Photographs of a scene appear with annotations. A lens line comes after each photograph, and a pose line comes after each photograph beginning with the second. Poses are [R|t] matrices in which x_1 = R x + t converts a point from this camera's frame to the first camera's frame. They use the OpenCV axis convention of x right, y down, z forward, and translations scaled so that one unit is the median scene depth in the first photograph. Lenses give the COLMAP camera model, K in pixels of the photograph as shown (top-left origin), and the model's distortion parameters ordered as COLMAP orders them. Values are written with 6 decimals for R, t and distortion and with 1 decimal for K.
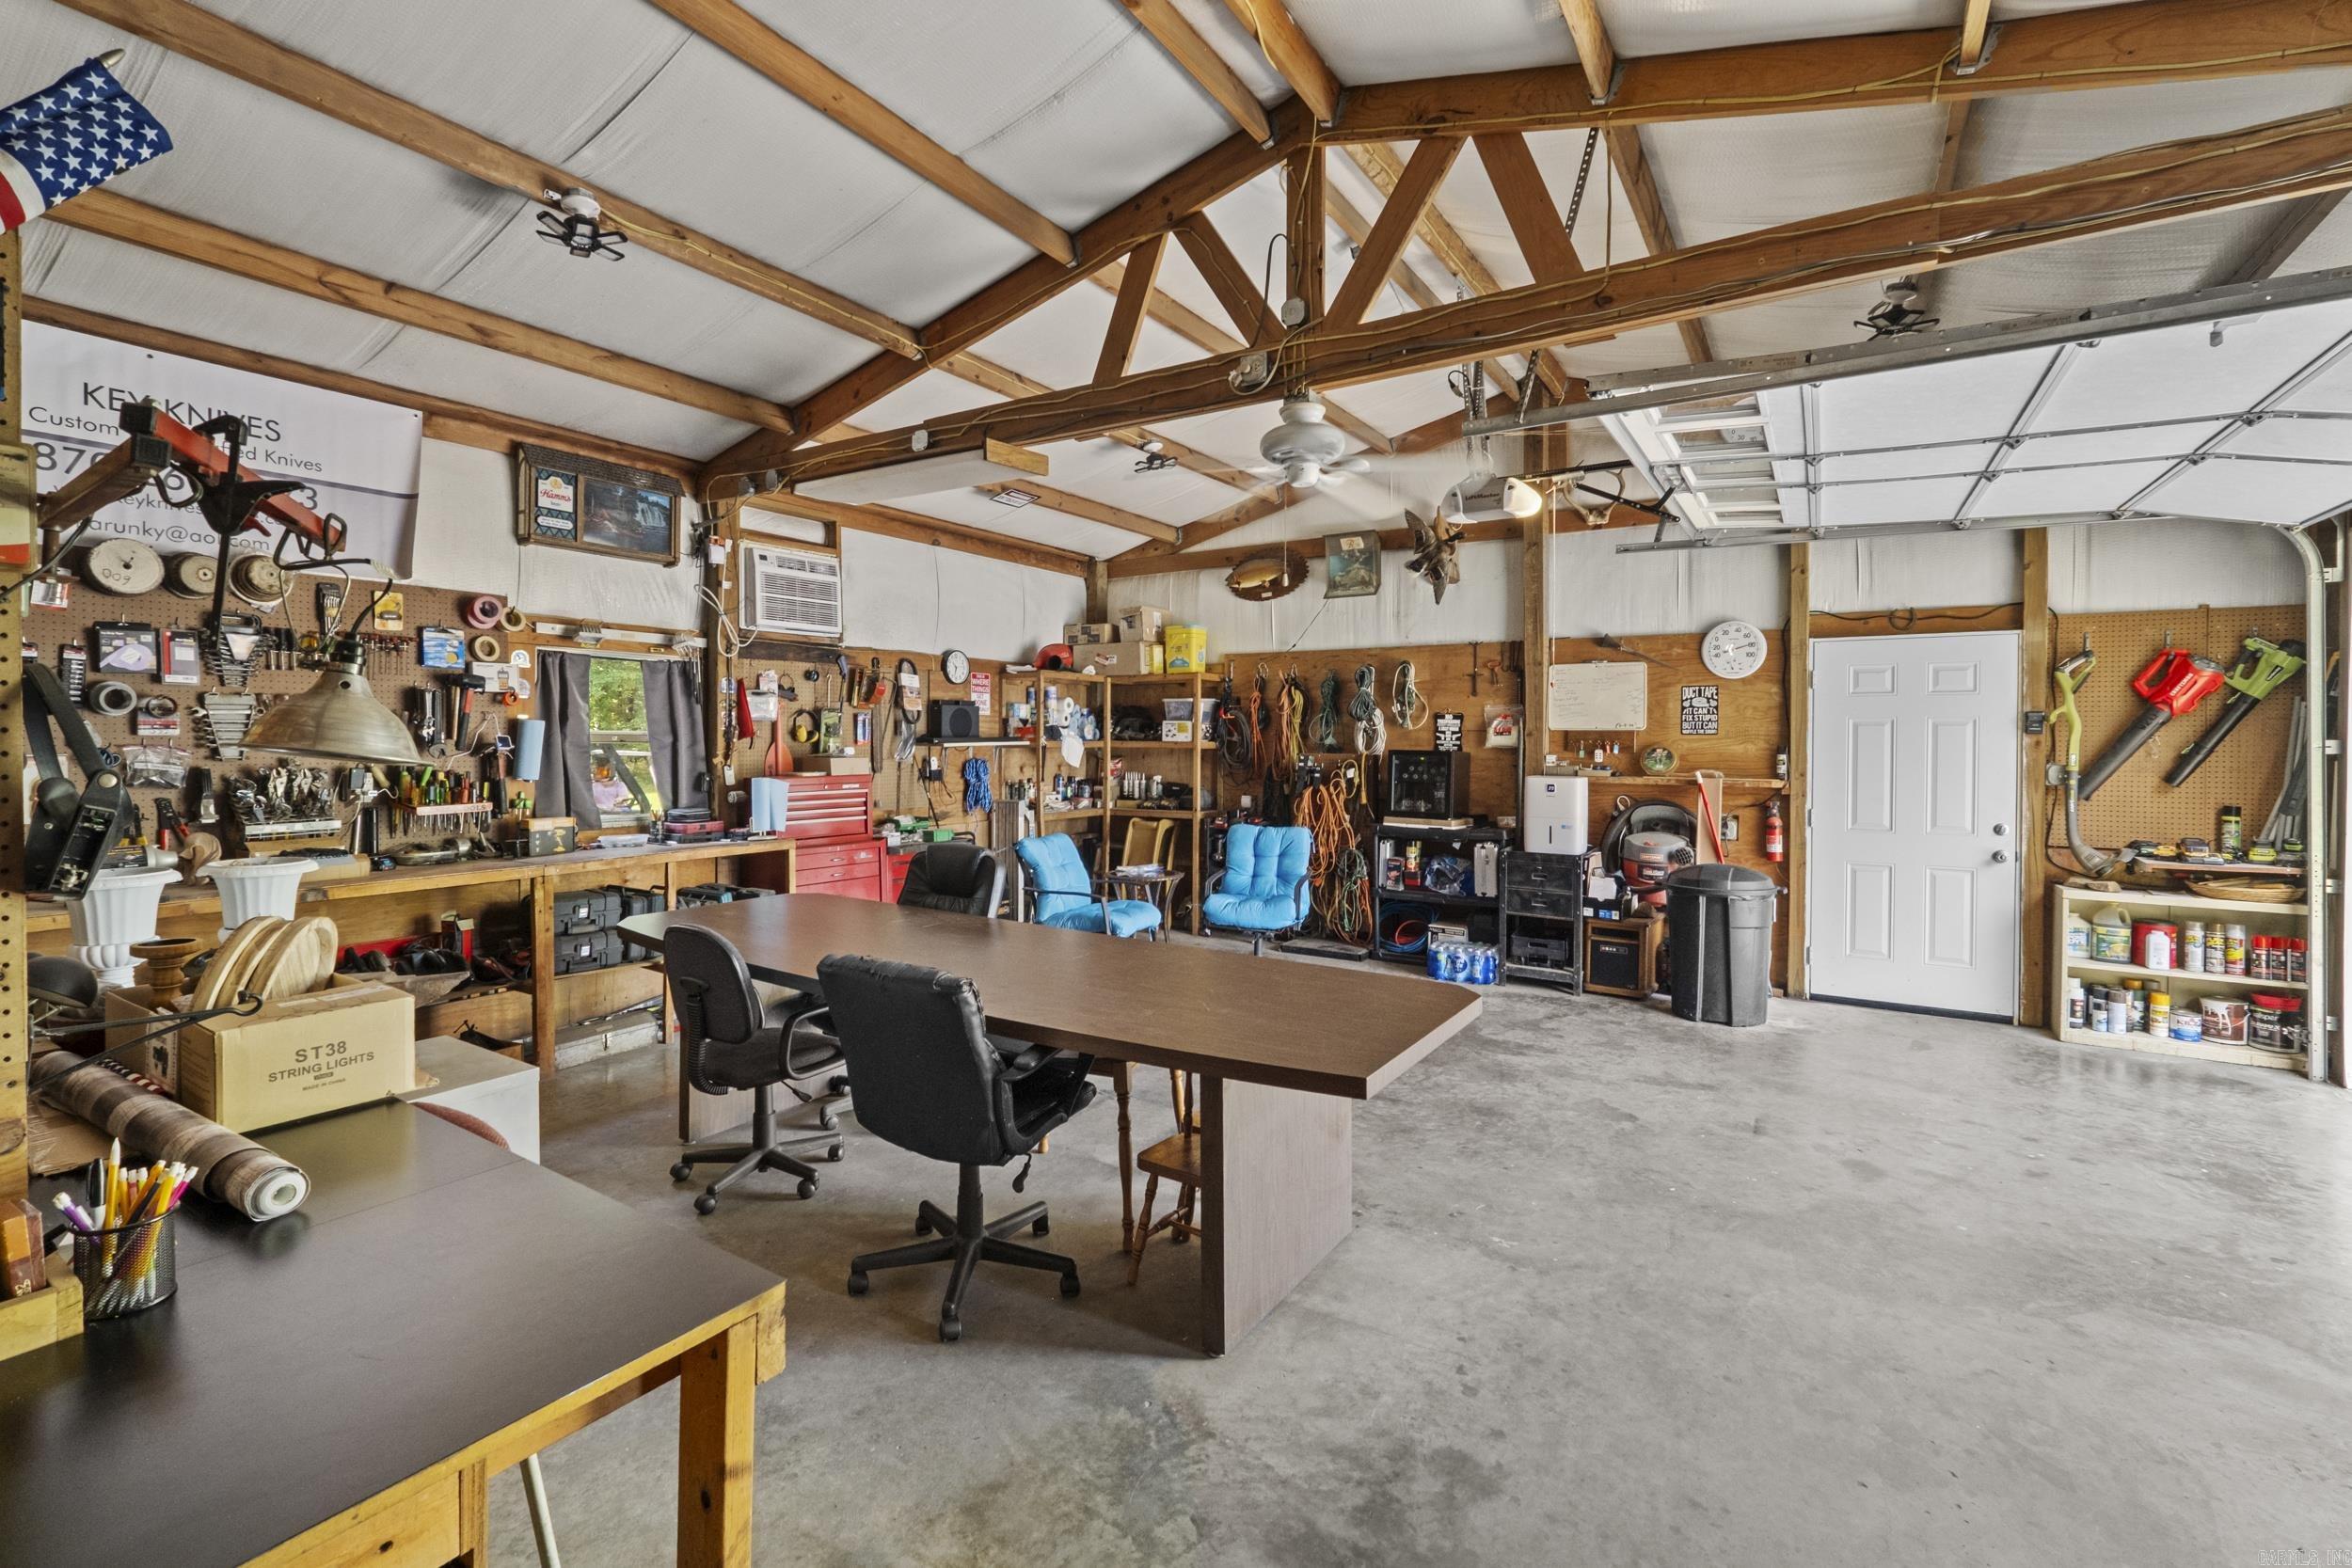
lens RADIAL K [[1045.2, 0, 1157.5], [0, 1045.2, 743.9], [0, 0, 1]] dist [-0.002102, -0.000097]
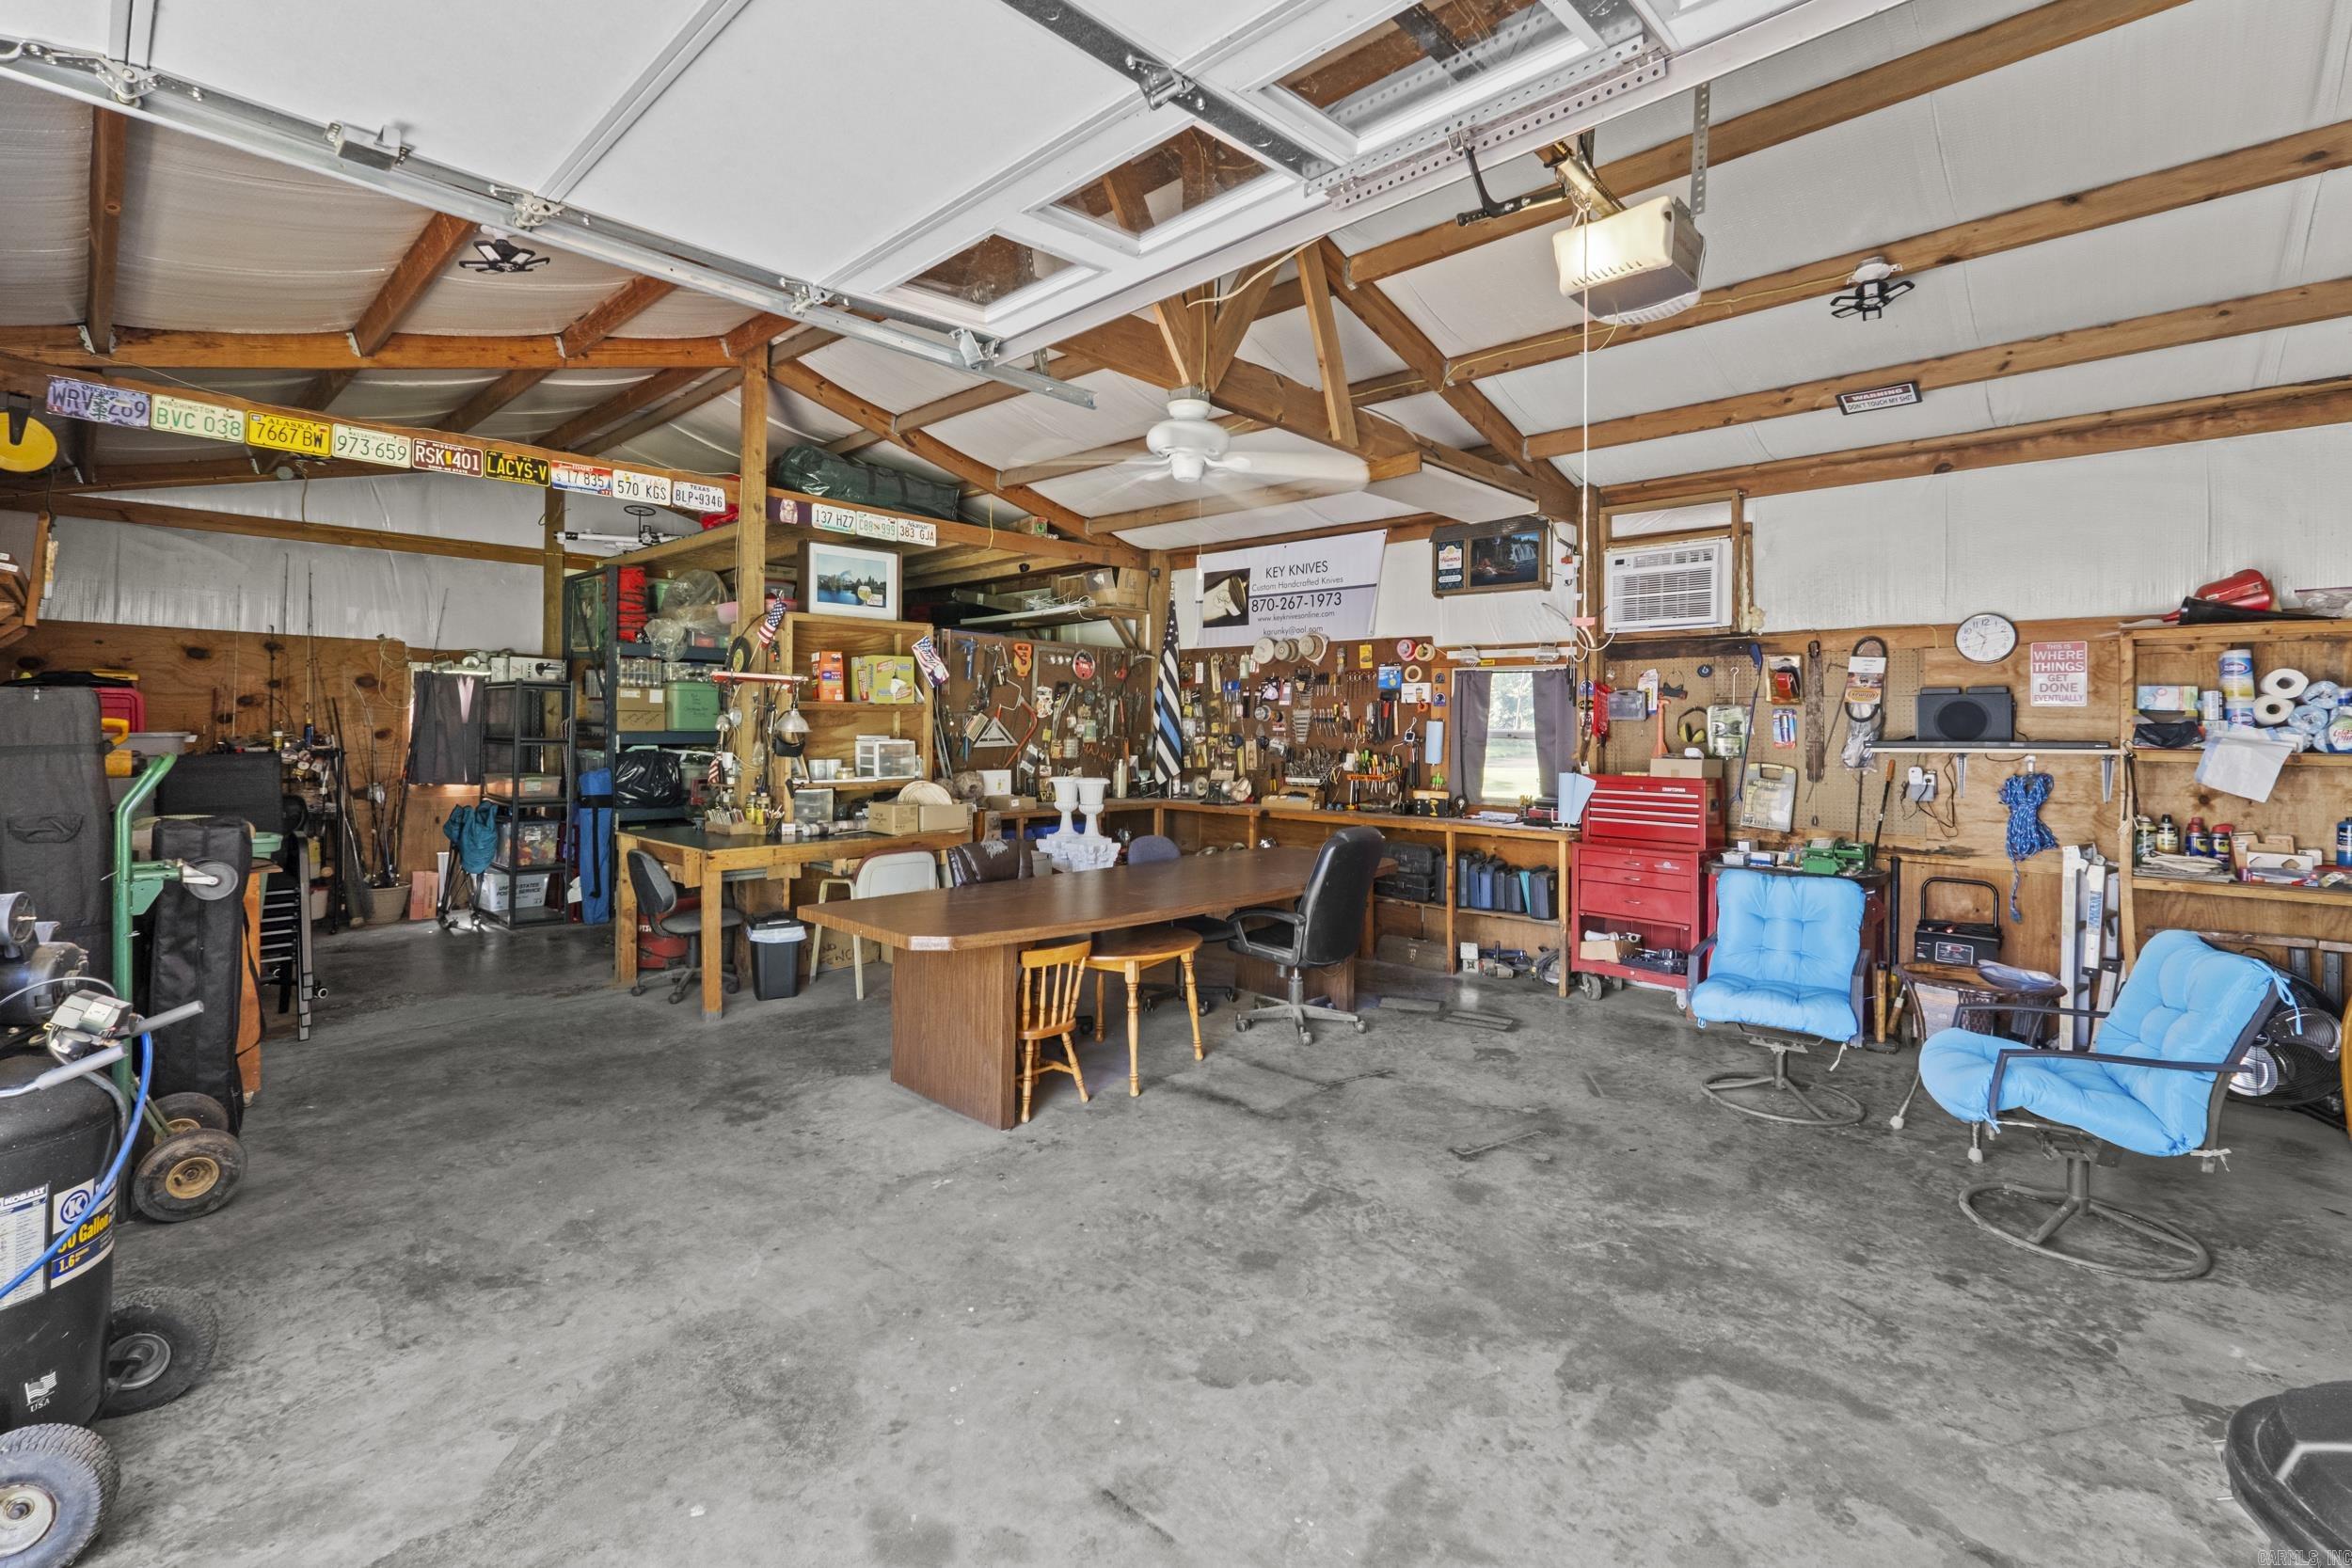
lens RADIAL K [[1045.2, 0, 1149.3], [0, 1045.2, 721.0], [0, 0, 1]] dist [-0.002102, -0.000097]
pose [[-0.195480, -0.011361, -0.980642, 1.020806], [-0.019985, 0.999771, -0.007599, -0.005928], [0.980504, 0.018112, -0.195662, 1.054638]]
